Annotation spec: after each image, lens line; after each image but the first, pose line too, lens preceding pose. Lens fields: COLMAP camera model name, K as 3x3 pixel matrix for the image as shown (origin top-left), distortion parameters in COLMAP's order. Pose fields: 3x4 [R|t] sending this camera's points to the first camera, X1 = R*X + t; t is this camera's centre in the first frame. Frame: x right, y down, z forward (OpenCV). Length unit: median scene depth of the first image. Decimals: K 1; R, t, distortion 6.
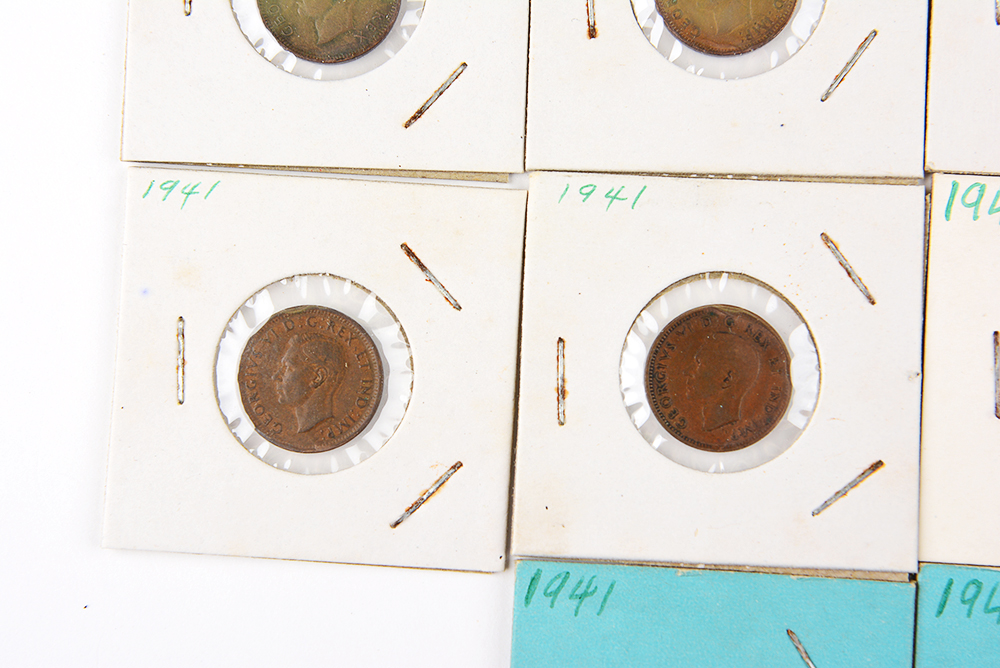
lens RADIAL K [[1475.8, 0, 501.1], [0, 1475.8, 325.1], [0, 0, 1]] dist [0.046722, 0.000000]
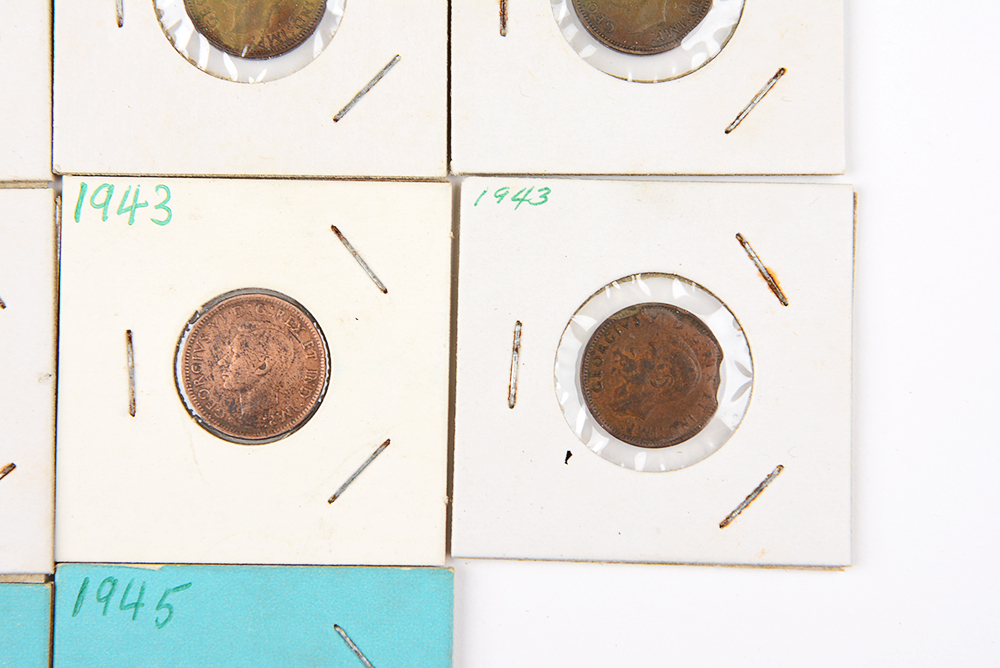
lens RADIAL K [[1475.8, 0, 489.3], [0, 1475.8, 331.8], [0, 0, 1]] dist [0.046722, 0.000000]
pose [[0.998889, -0.040144, 0.024690, 0.550601], [0.040161, 0.999193, -0.000175, 0.015210], [-0.024663, 0.001166, 0.999695, -0.012347]]
